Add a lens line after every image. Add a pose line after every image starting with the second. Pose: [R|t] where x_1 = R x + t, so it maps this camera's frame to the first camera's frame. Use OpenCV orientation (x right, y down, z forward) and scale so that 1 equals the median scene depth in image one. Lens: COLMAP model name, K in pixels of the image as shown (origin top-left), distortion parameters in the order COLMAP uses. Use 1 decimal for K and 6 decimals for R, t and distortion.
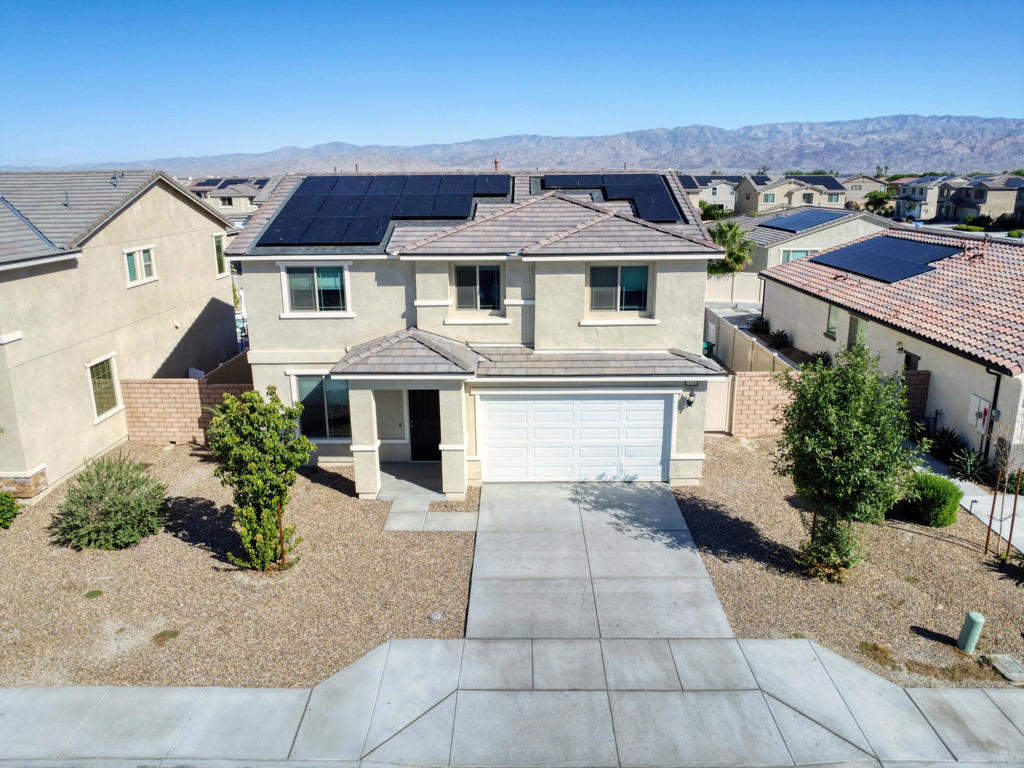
lens RADIAL K [[744.6, 0, 512.0], [0, 744.6, 384.0], [0, 0, 1]] dist [-0.030326, -0.000516]
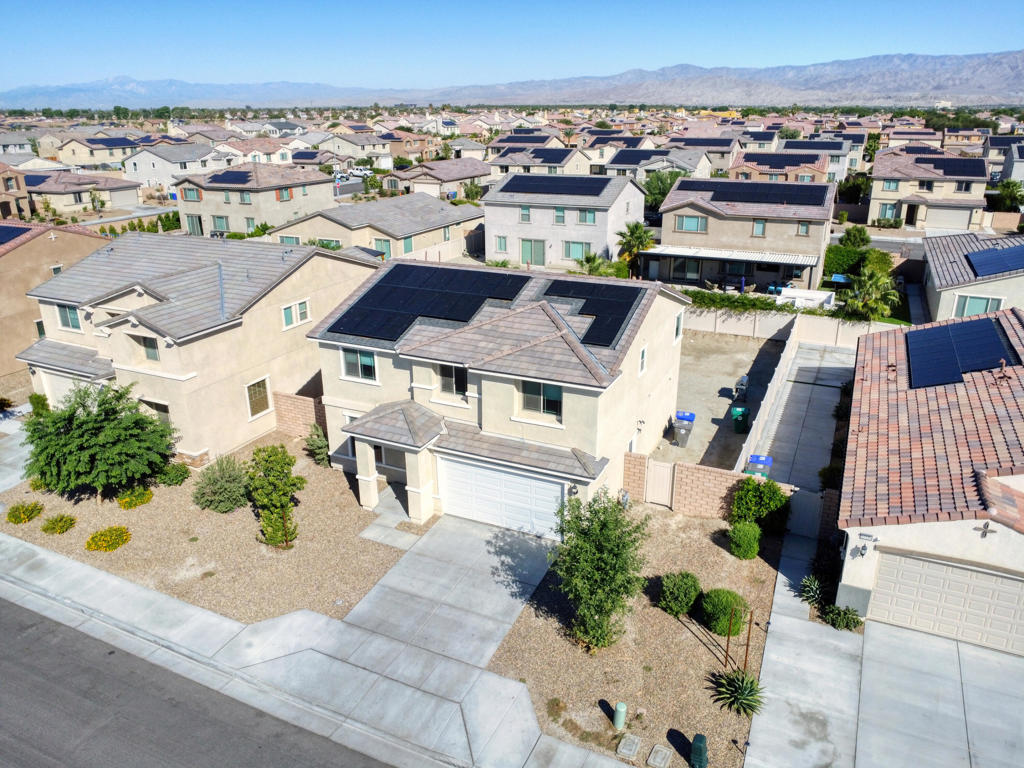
lens RADIAL K [[744.6, 0, 512.0], [0, 744.6, 384.0], [0, 0, 1]] dist [-0.030326, -0.000516]
pose [[0.908065, 0.148788, -0.391509, 0.619385], [-0.111688, 0.986947, 0.116027, -0.303007], [0.403662, -0.061633, 0.912830, -0.245799]]
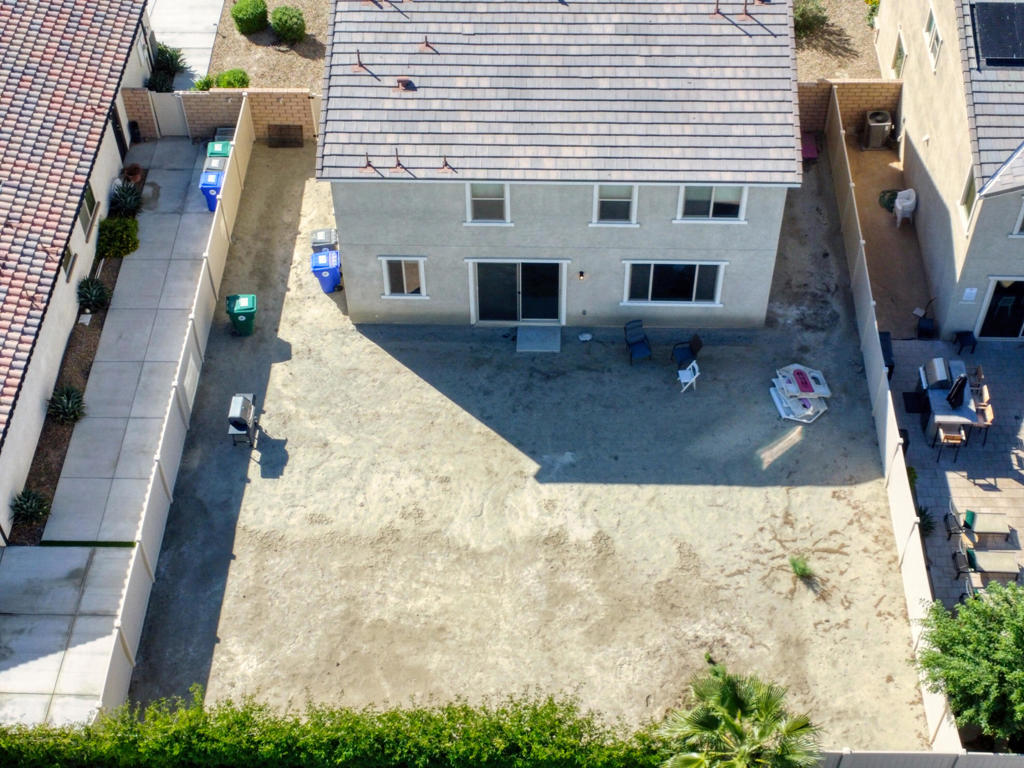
lens RADIAL K [[1492.3, 0, 512.0], [0, 1492.3, 384.0], [0, 0, 1]] dist [-0.044499, 0.084180]
pose [[-0.999607, -0.002641, 0.027919, -0.045166], [0.024045, 0.431622, 0.901734, -2.042520], [-0.014432, 0.902051, -0.431389, 2.720065]]
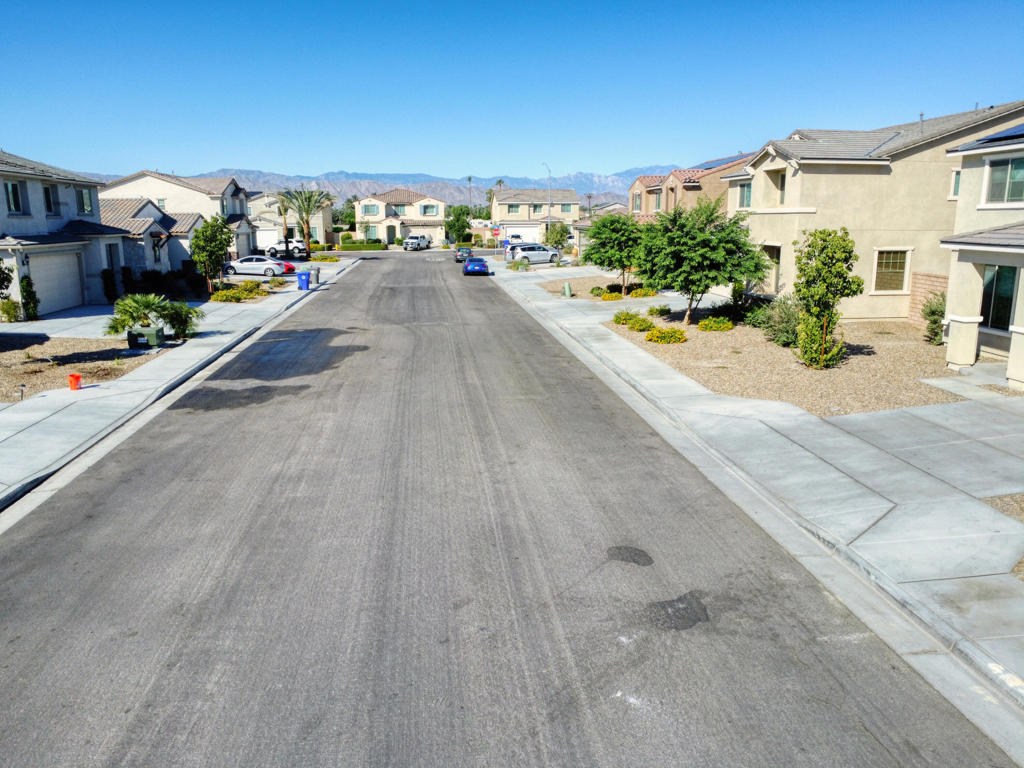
lens RADIAL K [[744.6, 0, 512.0], [0, 744.6, 384.0], [0, 0, 1]] dist [-0.030326, -0.000516]
pose [[0.126810, 0.223843, -0.966340, 0.742650], [-0.256696, 0.948424, 0.186008, 0.138466], [0.958137, 0.224468, 0.177730, 0.204268]]
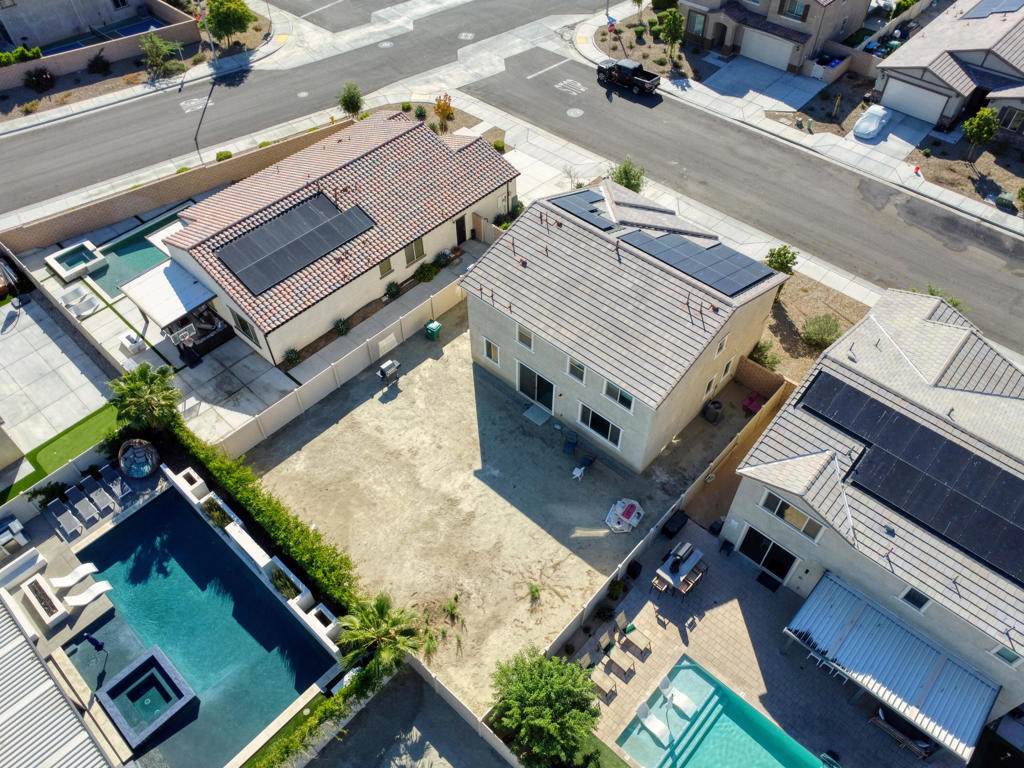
lens RADIAL K [[744.6, 0, 512.0], [0, 744.6, 384.0], [0, 0, 1]] dist [-0.030326, -0.000516]
pose [[-0.742663, -0.496920, 0.448913, -0.878804], [0.189596, 0.486901, 0.852631, -1.912220], [-0.642266, 0.718330, -0.267389, 2.240573]]
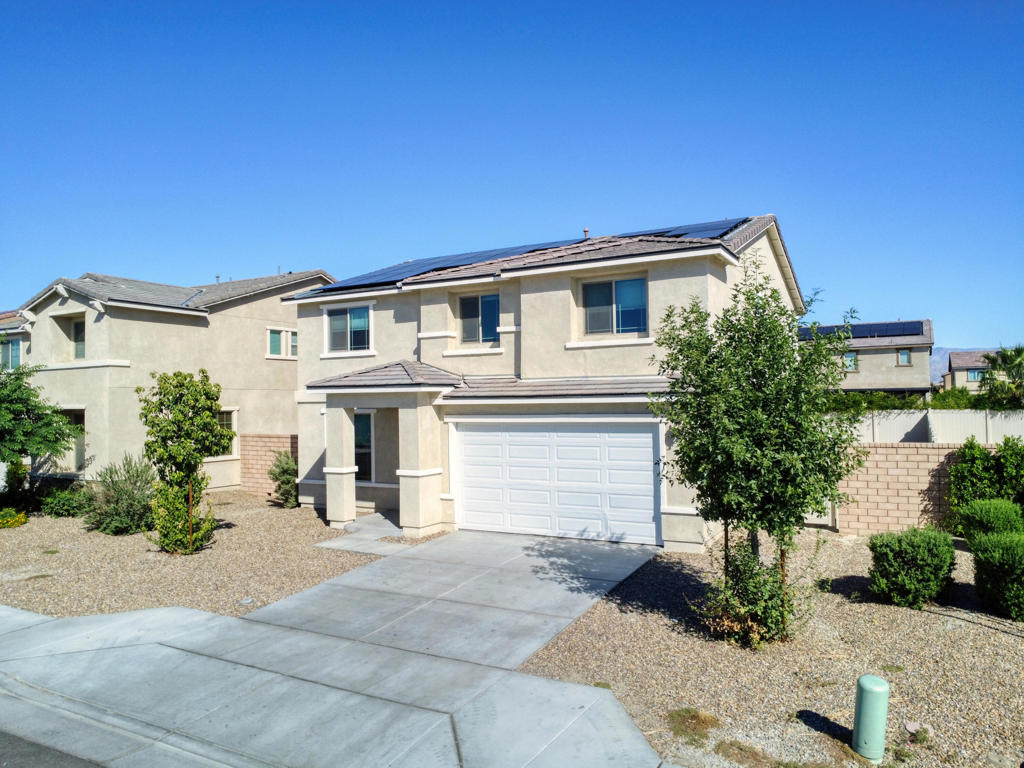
lens RADIAL K [[744.6, 0, 512.0], [0, 744.6, 384.0], [0, 0, 1]] dist [-0.030326, -0.000516]
pose [[0.878686, -0.015087, -0.477161, 0.449267], [-0.119878, 0.960503, -0.251124, 0.186338], [0.462103, 0.277861, 0.842172, 0.250869]]
